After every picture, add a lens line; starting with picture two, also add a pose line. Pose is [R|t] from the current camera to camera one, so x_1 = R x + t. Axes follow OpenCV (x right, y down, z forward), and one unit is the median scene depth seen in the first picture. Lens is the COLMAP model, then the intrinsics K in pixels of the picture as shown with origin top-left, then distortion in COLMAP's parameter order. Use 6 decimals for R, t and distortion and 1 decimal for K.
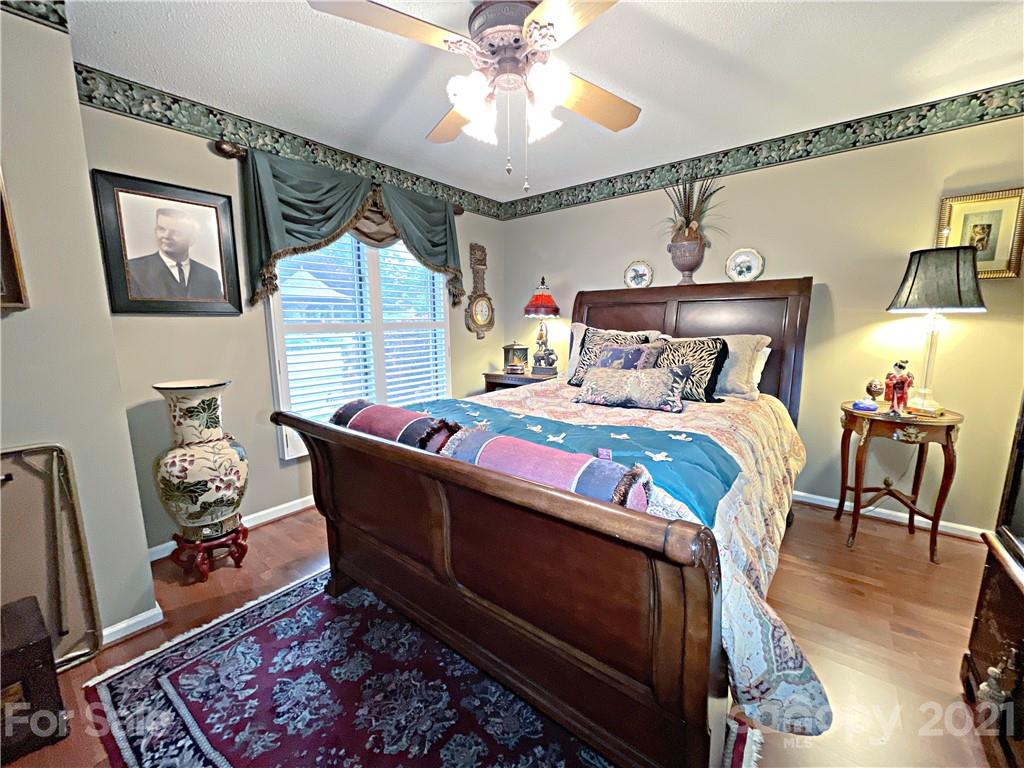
lens RADIAL K [[413.1, 0, 511.2], [0, 413.1, 383.7], [0, 0, 1]] dist [-0.001624, -0.001109]
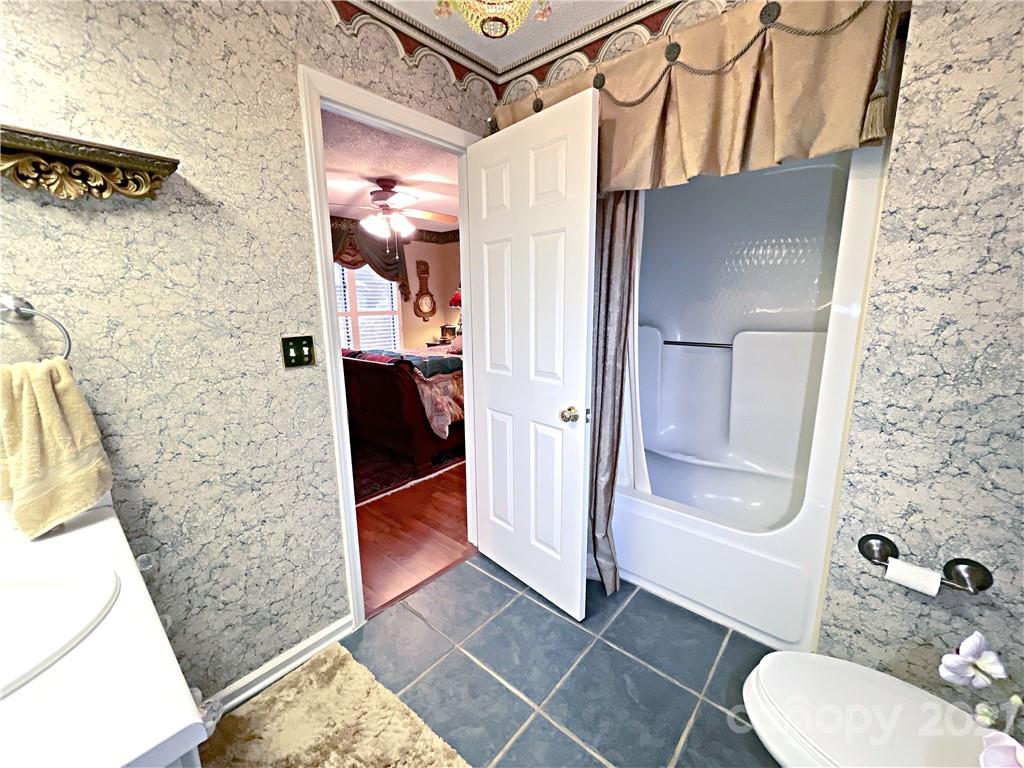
lens RADIAL K [[413.1, 0, 512.5], [0, 413.1, 386.9], [0, 0, 1]] dist [-0.001624, -0.001109]
pose [[0.999173, 0.010198, -0.039371, 0.339170], [-0.008387, 0.998912, 0.045884, 0.069061], [0.039796, -0.045516, 0.998171, -0.596618]]
